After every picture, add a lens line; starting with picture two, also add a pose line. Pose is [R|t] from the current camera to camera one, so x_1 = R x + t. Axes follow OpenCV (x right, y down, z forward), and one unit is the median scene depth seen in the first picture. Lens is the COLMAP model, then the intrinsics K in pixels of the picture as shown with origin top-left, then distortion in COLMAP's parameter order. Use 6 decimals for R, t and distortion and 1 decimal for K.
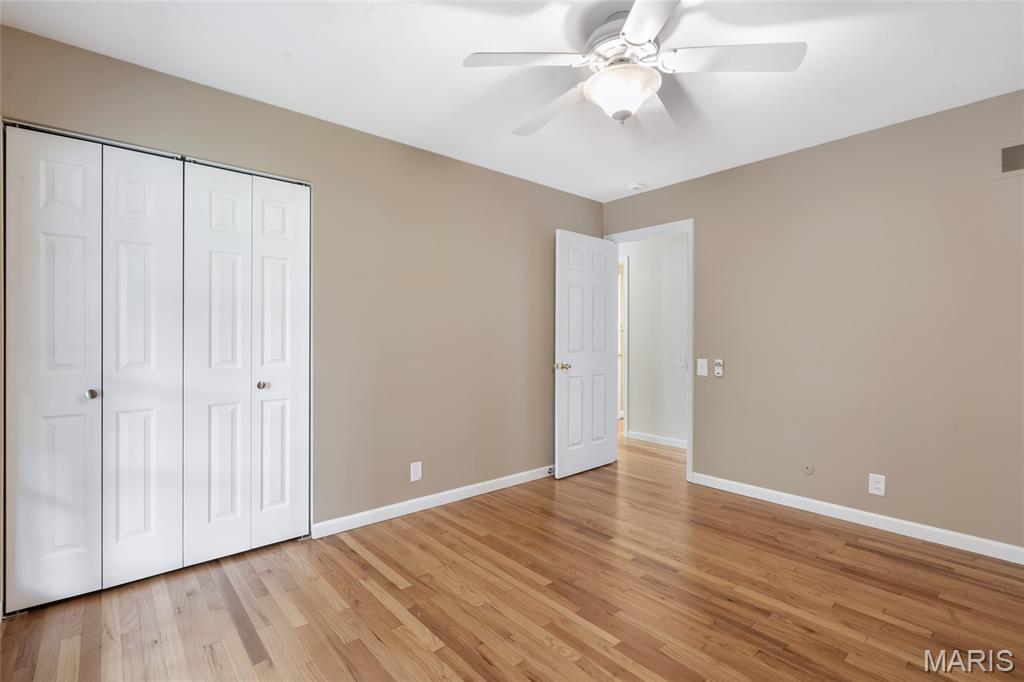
lens RADIAL K [[478.8, 0, 512.3], [0, 478.8, 338.4], [0, 0, 1]] dist [0.000412, 0.000152]
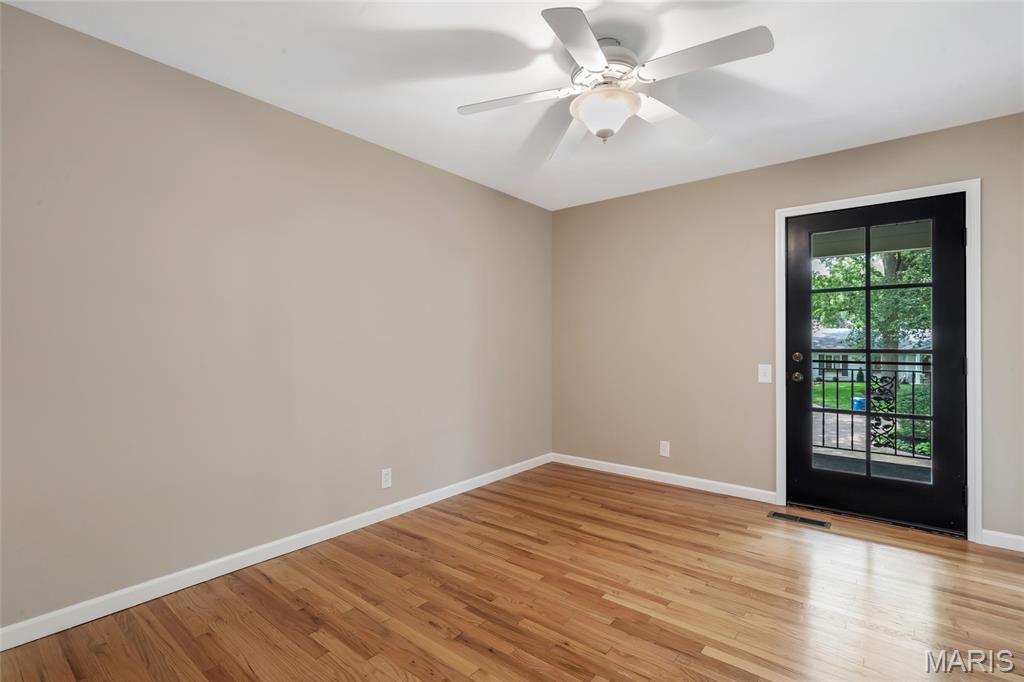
lens RADIAL K [[478.8, 0, 511.8], [0, 478.8, 340.4], [0, 0, 1]] dist [0.000412, 0.000152]
pose [[-0.984415, -0.003735, -0.175822, 0.629805], [-0.004018, 0.999991, 0.001253, -0.006110], [0.175816, 0.001940, -0.984421, 2.033038]]
